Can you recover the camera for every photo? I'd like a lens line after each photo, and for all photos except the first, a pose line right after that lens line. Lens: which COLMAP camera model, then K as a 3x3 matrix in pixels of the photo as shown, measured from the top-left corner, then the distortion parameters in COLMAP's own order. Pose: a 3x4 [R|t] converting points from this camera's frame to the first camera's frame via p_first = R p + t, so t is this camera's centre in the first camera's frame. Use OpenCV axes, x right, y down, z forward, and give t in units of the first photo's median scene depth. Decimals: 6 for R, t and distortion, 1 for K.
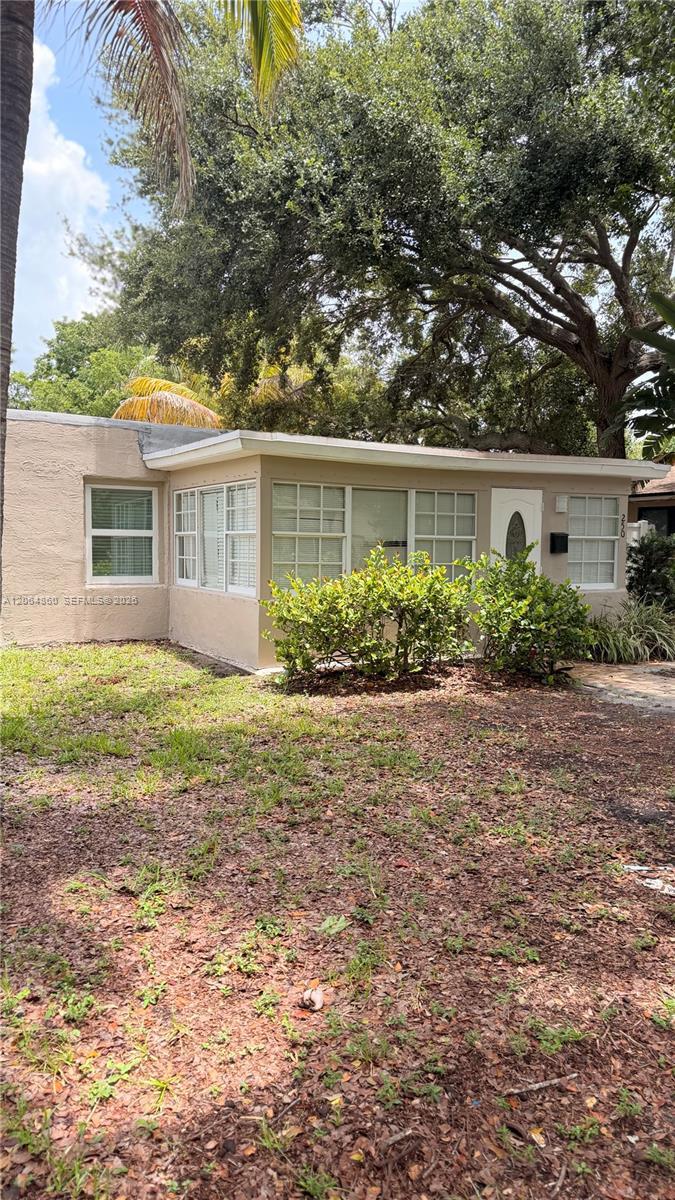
lens RADIAL K [[819.1, 0, 337.5], [0, 819.1, 600.0], [0, 0, 1]] dist [0.079480, -0.092056]
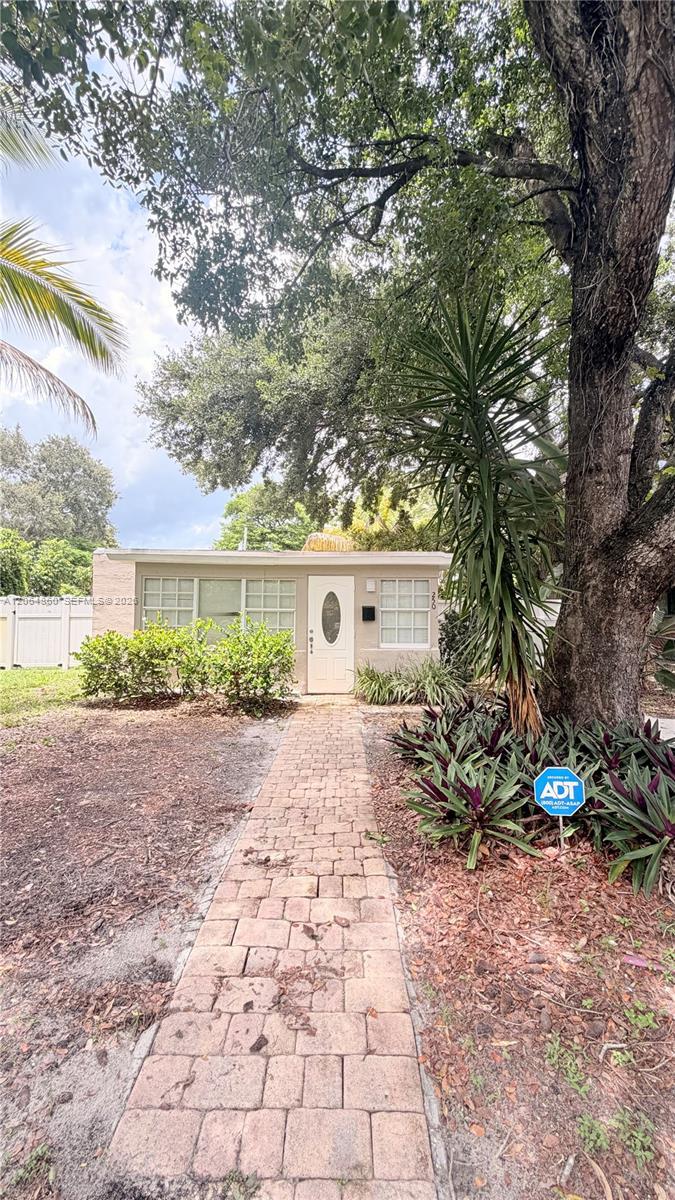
lens RADIAL K [[467.9, 0, 337.5], [0, 467.9, 600.0], [0, 0, 1]] dist [-0.001089, 0.000041]
pose [[0.881308, -0.021307, -0.472062, 0.592452], [-0.033115, 0.993742, -0.106678, -0.005860], [0.471381, 0.109649, 0.875087, 0.281439]]
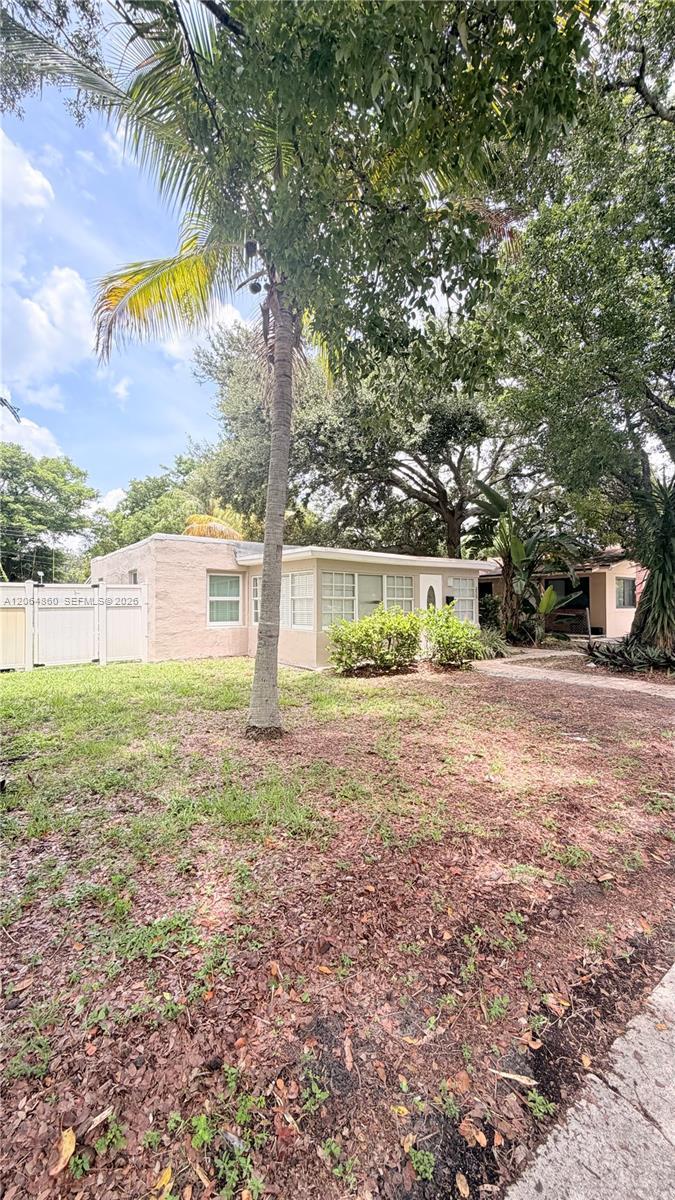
lens RADIAL K [[467.9, 0, 337.5], [0, 467.9, 600.0], [0, 0, 1]] dist [-0.001089, 0.000041]
pose [[0.989884, -0.011432, 0.141421, -0.164790], [0.022300, 0.996896, -0.075505, 0.008255], [-0.140119, 0.077895, 0.987066, -0.092768]]
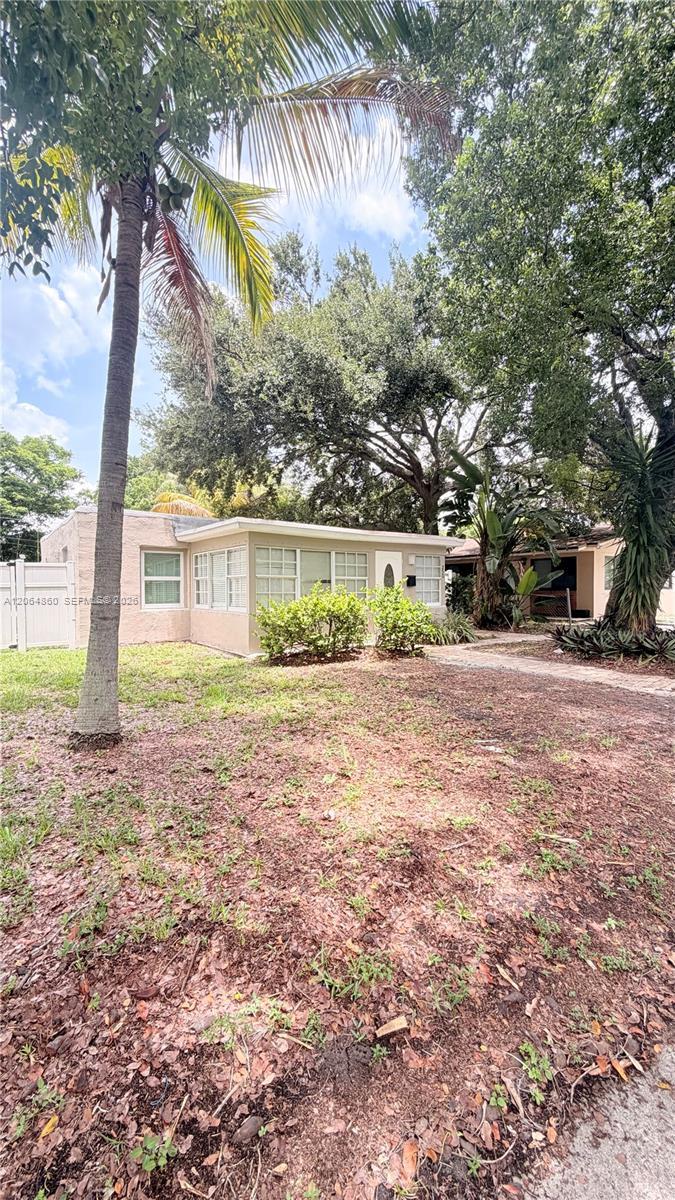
lens RADIAL K [[467.9, 0, 337.5], [0, 467.9, 600.0], [0, 0, 1]] dist [-0.001089, 0.000041]
pose [[0.990825, -0.018050, 0.133942, -0.033999], [0.023823, 0.998849, -0.041624, 0.012836], [-0.133037, 0.044433, 0.990115, -0.009323]]
